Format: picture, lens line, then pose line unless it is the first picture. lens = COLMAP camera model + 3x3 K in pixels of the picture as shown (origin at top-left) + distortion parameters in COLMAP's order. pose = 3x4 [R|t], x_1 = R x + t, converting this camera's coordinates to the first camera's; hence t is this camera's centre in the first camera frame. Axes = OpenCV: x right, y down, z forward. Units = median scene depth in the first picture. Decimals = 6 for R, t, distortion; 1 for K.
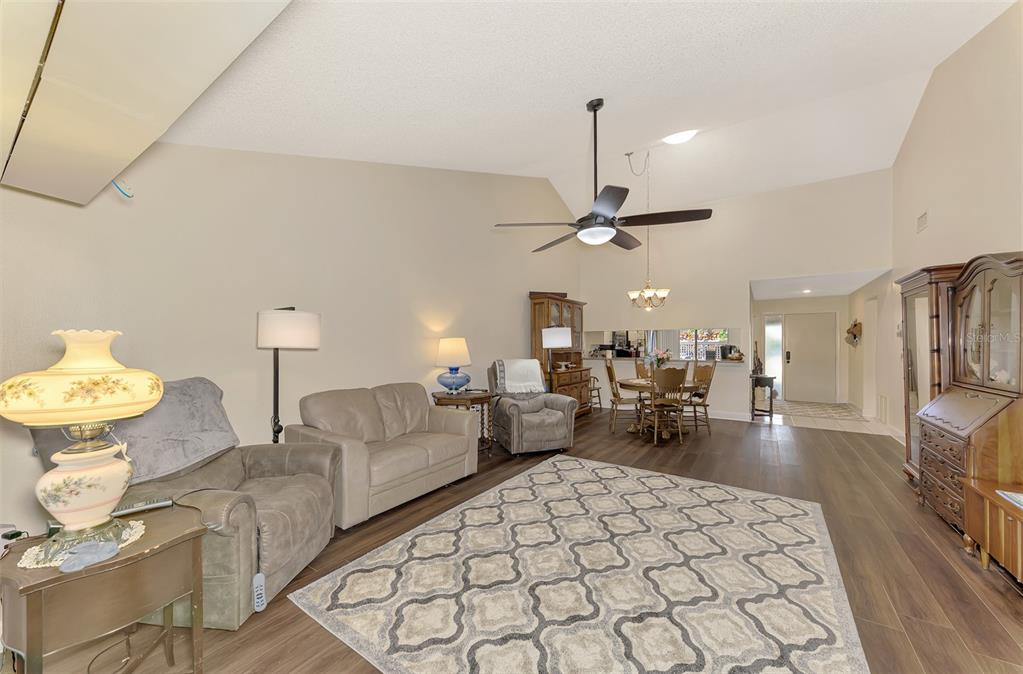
lens RADIAL K [[379.5, 0, 511.5], [0, 379.5, 337.0], [0, 0, 1]] dist [0.018936, -0.000086]
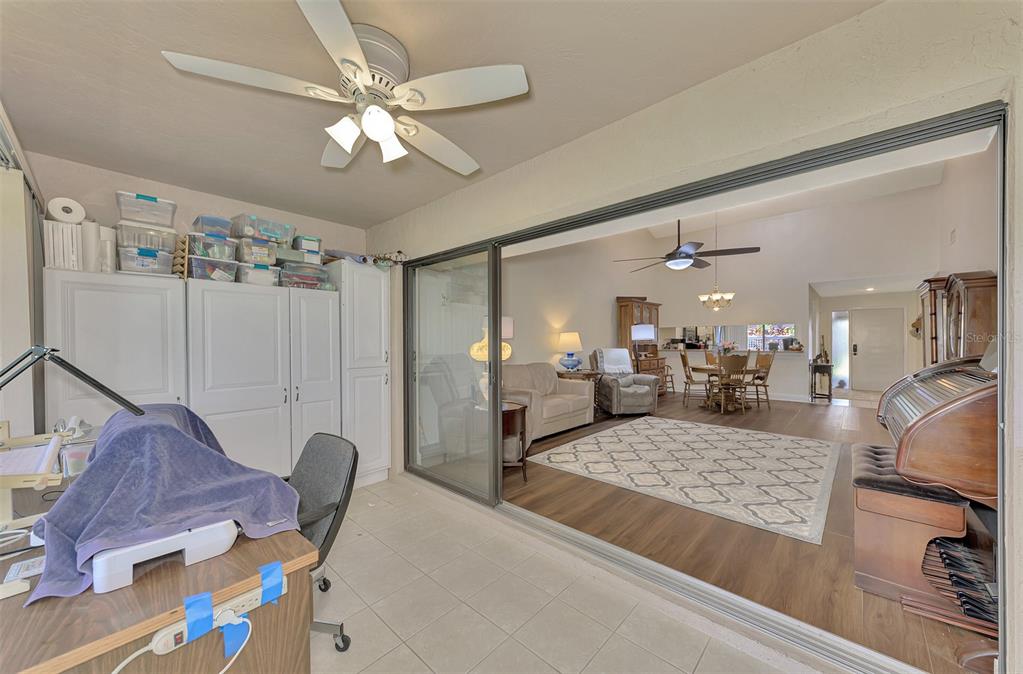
lens RADIAL K [[379.5, 0, 511.5], [0, 379.5, 337.0], [0, 0, 1]] dist [0.018936, -0.000086]
pose [[0.989063, -0.005694, -0.147386, -0.159105], [0.006601, 0.999962, 0.005665, 0.009111], [0.147348, -0.006576, 0.989063, -0.446039]]
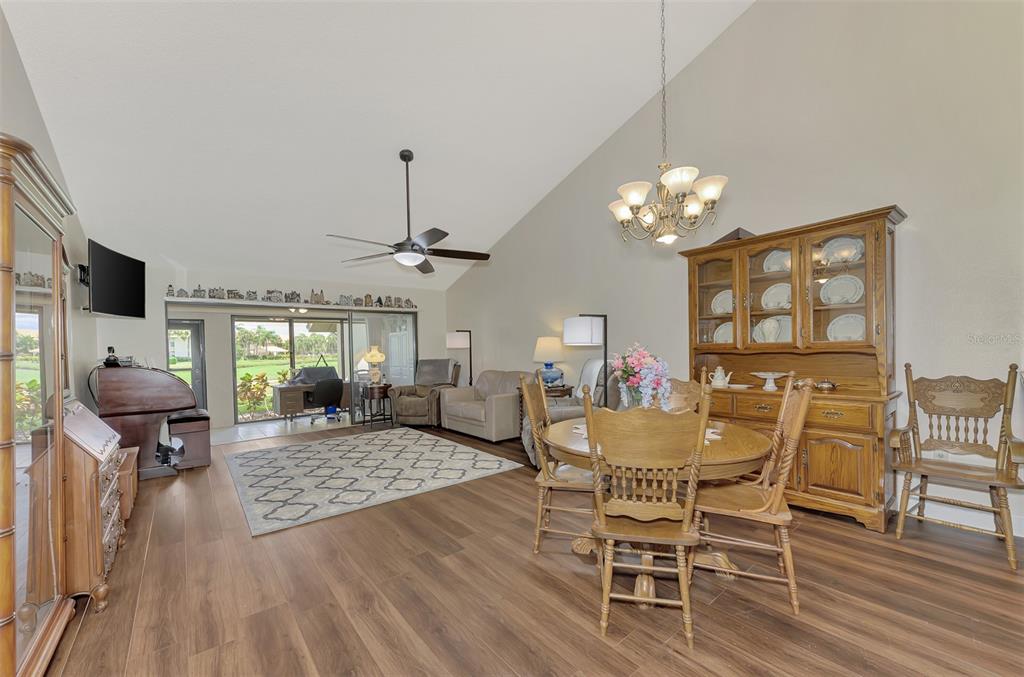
lens RADIAL K [[399.7, 0, 526.2], [0, 399.7, 352.8], [0, 0, 1]] dist [0.001111, -0.000019]
pose [[-0.278475, 0.015182, -0.960323, 1.028869], [0.041487, 0.999132, 0.003765, 0.040703], [0.959547, -0.038793, -0.278863, 1.286382]]
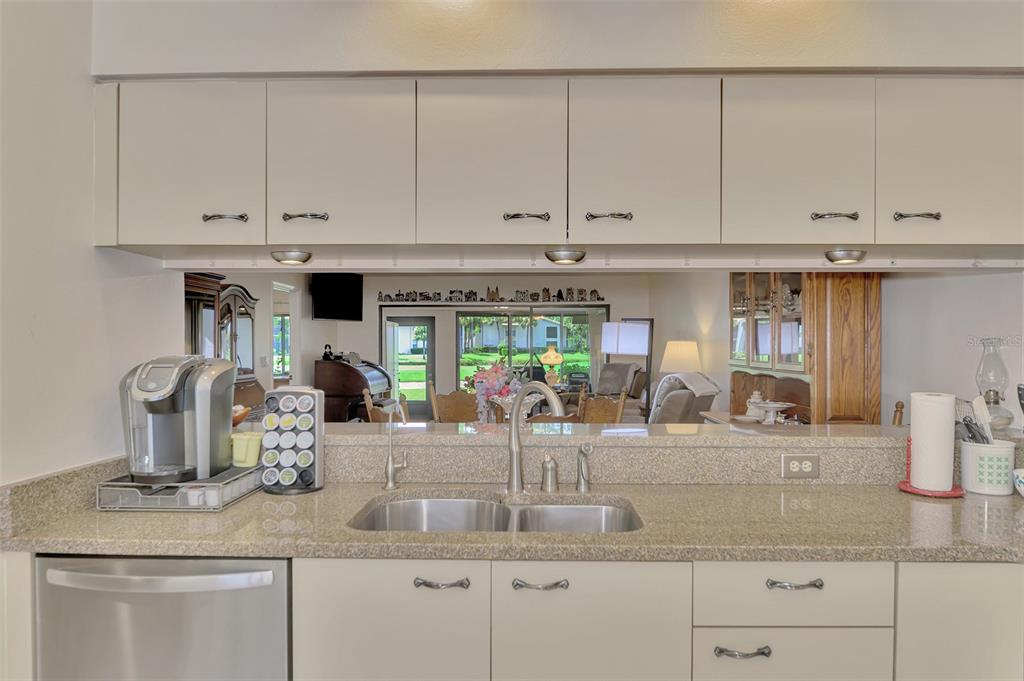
lens RADIAL K [[612.6, 0, 522.7], [0, 612.6, 348.2], [0, 0, 1]] dist [0.004681, -0.000642]
pose [[-0.842159, -0.000544, -0.539229, 0.914580], [0.009108, 0.999842, -0.015233, 0.035372], [0.539153, -0.017740, -0.842021, 2.010427]]
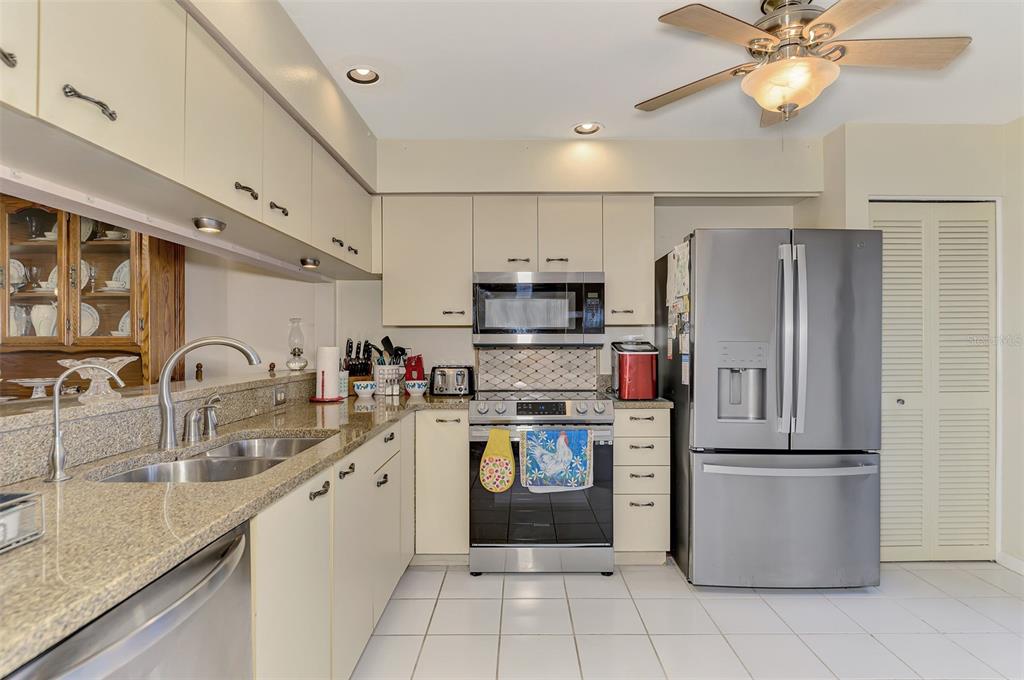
lens RADIAL K [[510.9, 0, 524.7], [0, 510.9, 342.6], [0, 0, 1]] dist [-0.001424, -0.000150]
pose [[0.560211, -0.000401, -0.828350, 1.110143], [0.018292, 0.999762, 0.011886, 0.055081], [0.828148, -0.021811, 0.560085, 1.663401]]
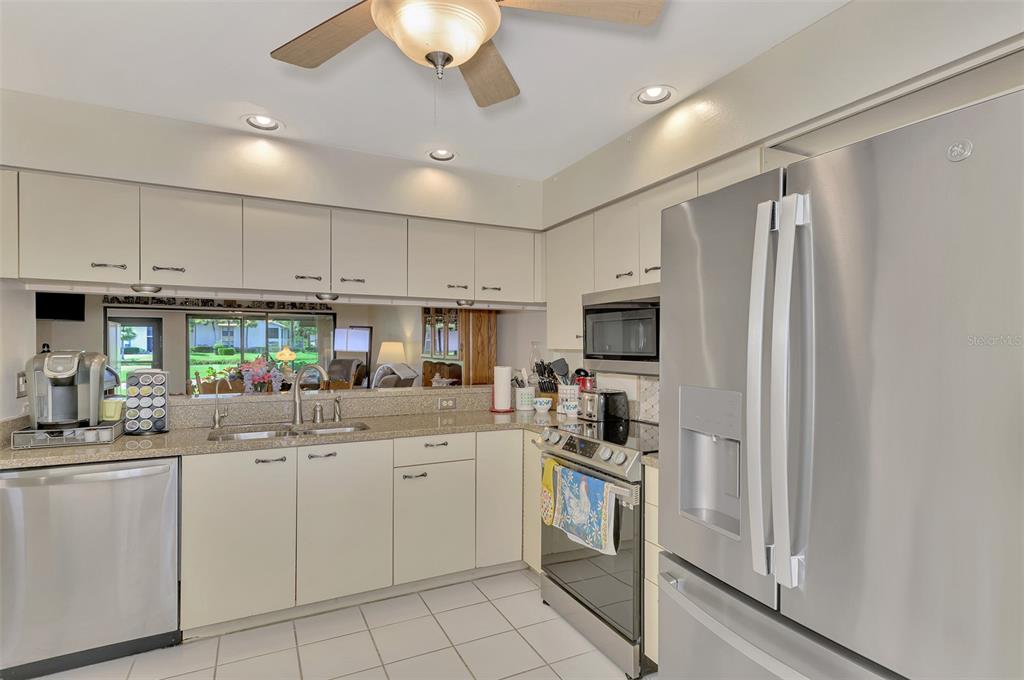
lens RADIAL K [[513.2, 0, 530.4], [0, 513.2, 351.5], [0, 0, 1]] dist [0.002020, 0.000958]
pose [[-0.469154, 0.005992, -0.883096, 1.118570], [0.015900, 0.999872, -0.001663, 0.041526], [0.882973, -0.014821, -0.469189, 2.208198]]
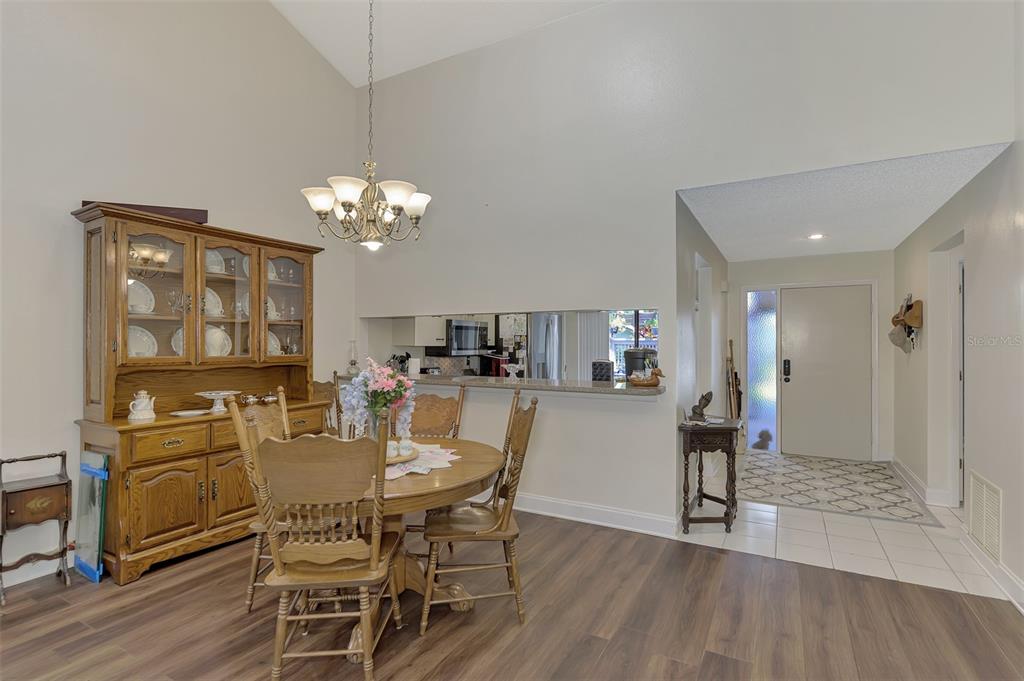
lens RADIAL K [[490.5, 0, 512.0], [0, 490.5, 340.5], [0, 0, 1]] dist [-0.001128, -0.000288]
pose [[0.997262, 0.002417, 0.073911, 0.601839], [-0.003495, 0.999889, 0.014454, 0.007278], [-0.073867, -0.014673, 0.997160, 0.727872]]
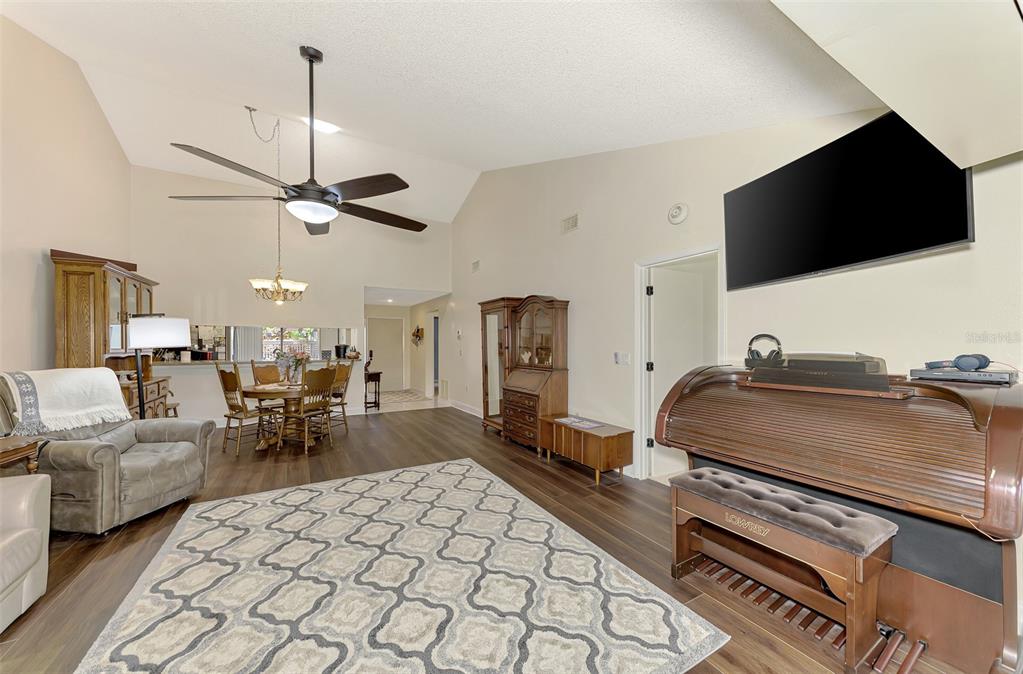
lens RADIAL K [[373.3, 0, 534.9], [0, 373.3, 347.1], [0, 0, 1]] dist [0.001462, 0.000120]
pose [[0.399286, -0.003097, 0.916821, -0.244913], [-0.021199, 0.999696, 0.012609, 0.005700], [-0.916581, -0.024471, 0.399099, 0.175670]]
